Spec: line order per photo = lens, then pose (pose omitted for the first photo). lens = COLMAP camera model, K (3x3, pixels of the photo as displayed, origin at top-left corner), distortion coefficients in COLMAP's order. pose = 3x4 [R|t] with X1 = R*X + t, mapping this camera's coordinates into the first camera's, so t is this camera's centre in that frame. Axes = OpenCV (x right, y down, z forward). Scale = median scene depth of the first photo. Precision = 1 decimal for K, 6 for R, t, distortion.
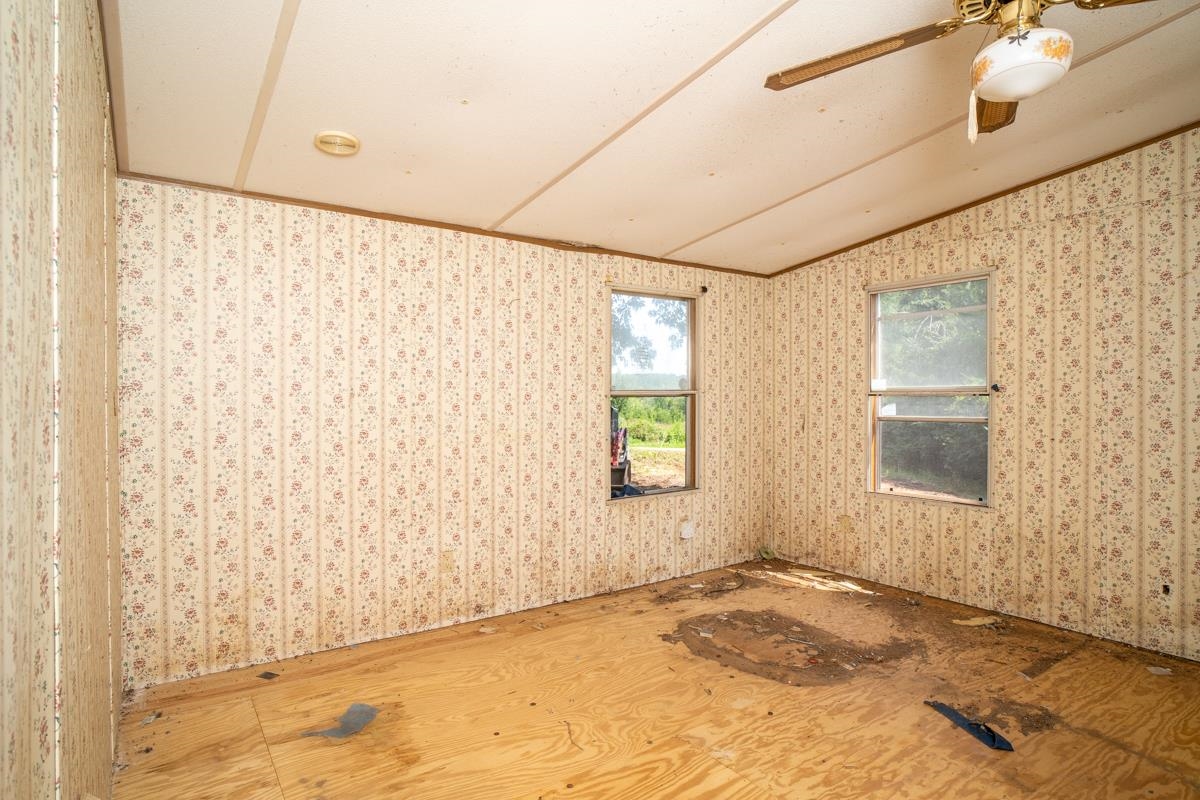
lens RADIAL K [[642.4, 0, 597.1], [0, 642.4, 402.6], [0, 0, 1]] dist [-0.036458, 0.016500]
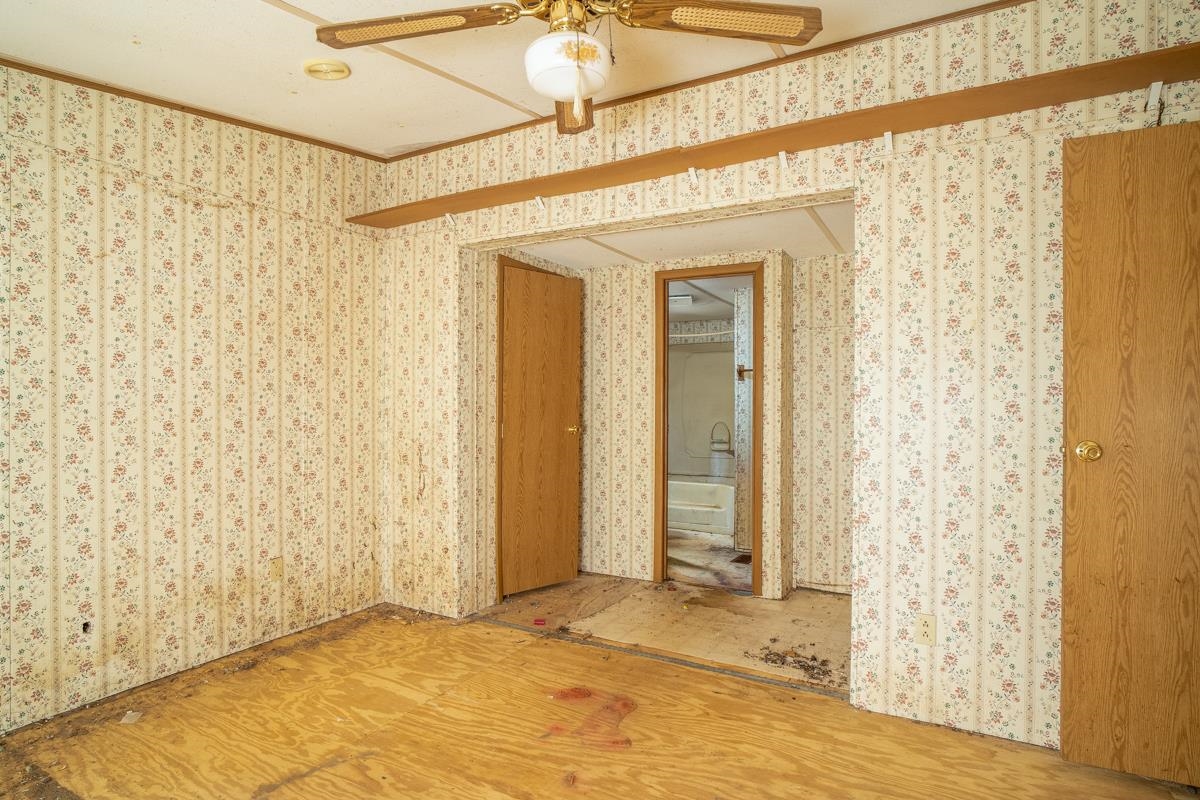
lens RADIAL K [[642.4, 0, 597.3], [0, 642.4, 400.8], [0, 0, 1]] dist [-0.036458, 0.016500]
pose [[-0.440708, -0.001988, 0.897648, -0.140893], [0.000033, 0.999998, 0.002231, -0.005257], [-0.897650, 0.001013, -0.440707, 0.744397]]
